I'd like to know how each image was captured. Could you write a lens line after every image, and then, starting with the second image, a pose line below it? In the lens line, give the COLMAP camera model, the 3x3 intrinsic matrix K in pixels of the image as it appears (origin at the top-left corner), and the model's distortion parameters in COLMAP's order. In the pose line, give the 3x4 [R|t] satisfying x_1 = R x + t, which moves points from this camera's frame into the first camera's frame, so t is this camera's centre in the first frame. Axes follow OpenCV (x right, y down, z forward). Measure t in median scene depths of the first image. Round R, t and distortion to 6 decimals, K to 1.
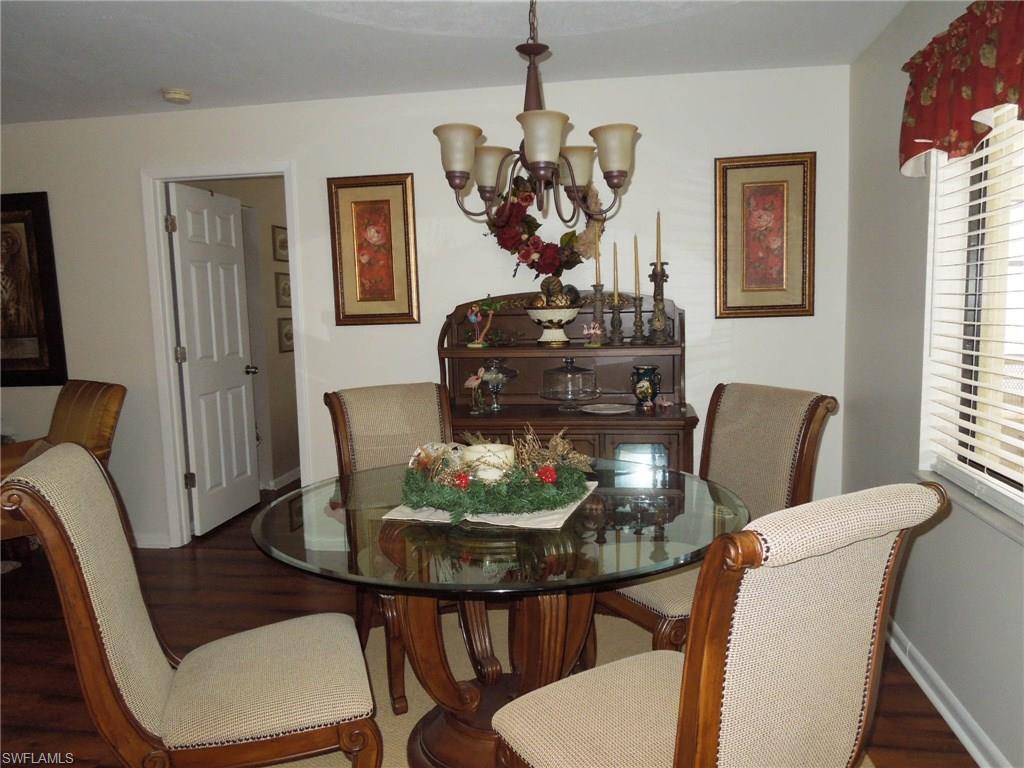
lens RADIAL K [[772.8, 0, 509.7], [0, 772.8, 391.3], [0, 0, 1]] dist [-0.007683, -0.004127]
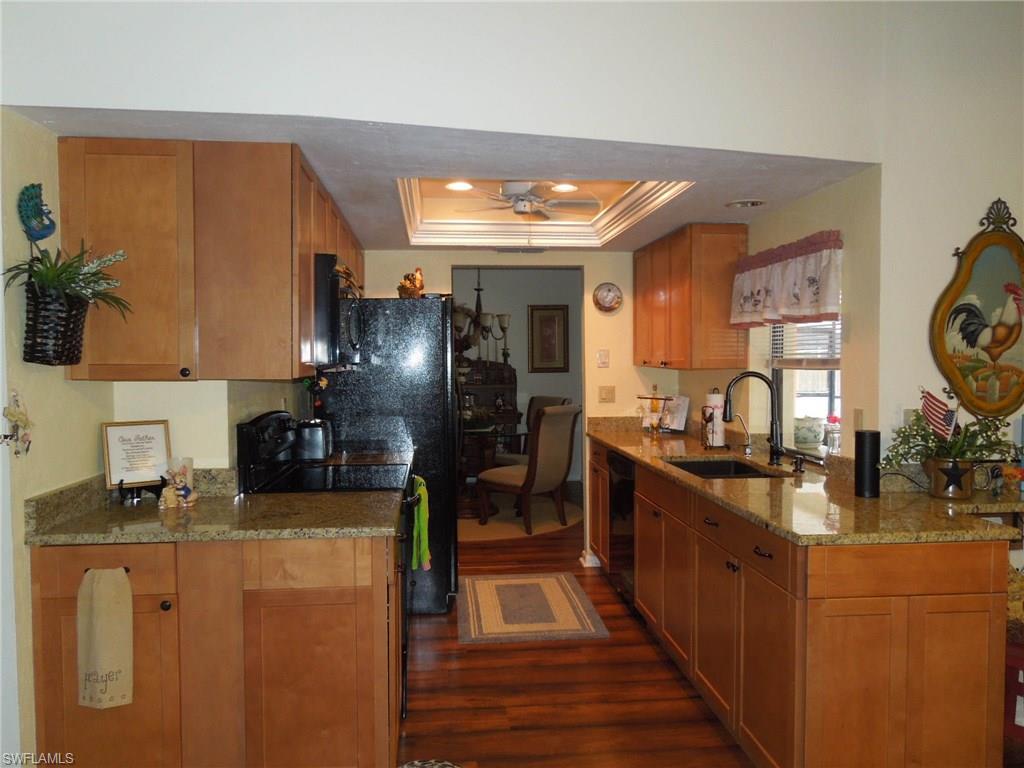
lens RADIAL K [[772.8, 0, 513.7], [0, 772.8, 380.1], [0, 0, 1]] dist [-0.007683, -0.004127]
pose [[0.969166, 0.011237, 0.246153, -0.351662], [0.009765, 0.996423, -0.083937, 0.122496], [-0.246216, 0.083752, 0.965590, -1.233427]]
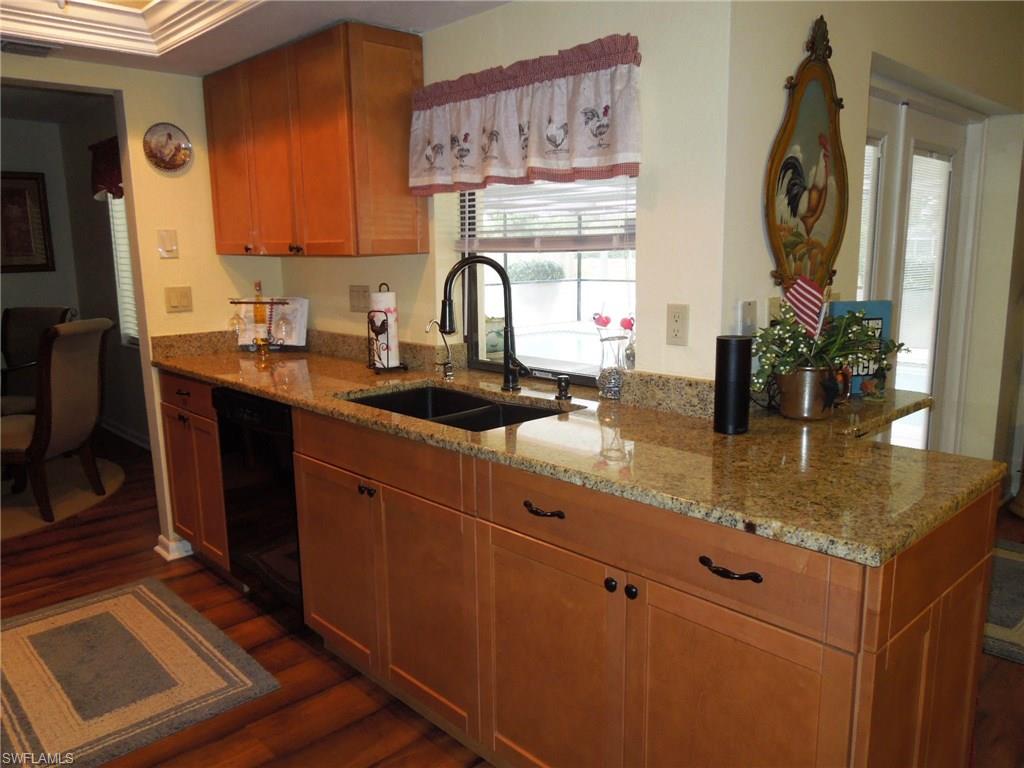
lens RADIAL K [[772.8, 0, 511.8], [0, 772.8, 383.8], [0, 0, 1]] dist [-0.007683, -0.004127]
pose [[0.616787, -0.121048, 0.777767, -0.324864], [0.086685, 0.992540, 0.085732, 0.088080], [-0.782343, 0.014542, 0.622679, -0.811261]]
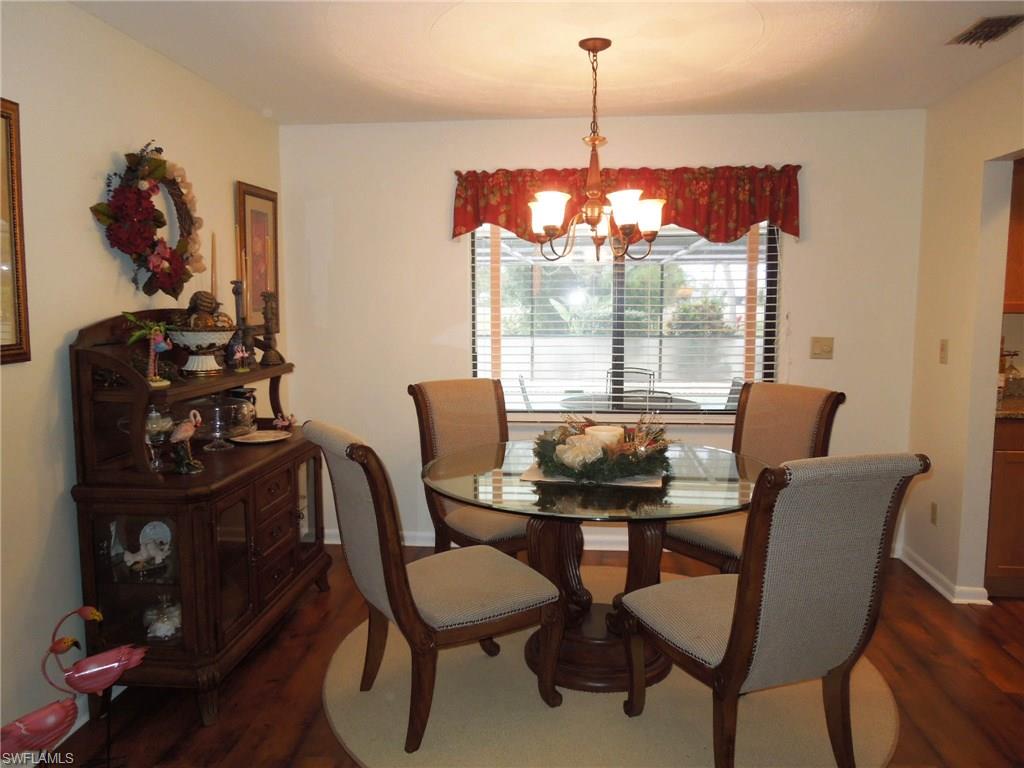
lens RADIAL K [[772.8, 0, 507.6], [0, 772.8, 381.1], [0, 0, 1]] dist [-0.007683, -0.004127]
pose [[-0.052025, -0.075847, 0.995761, -0.776175], [0.115408, 0.989974, 0.081436, -0.084005], [-0.991955, 0.119155, -0.042750, 0.726080]]
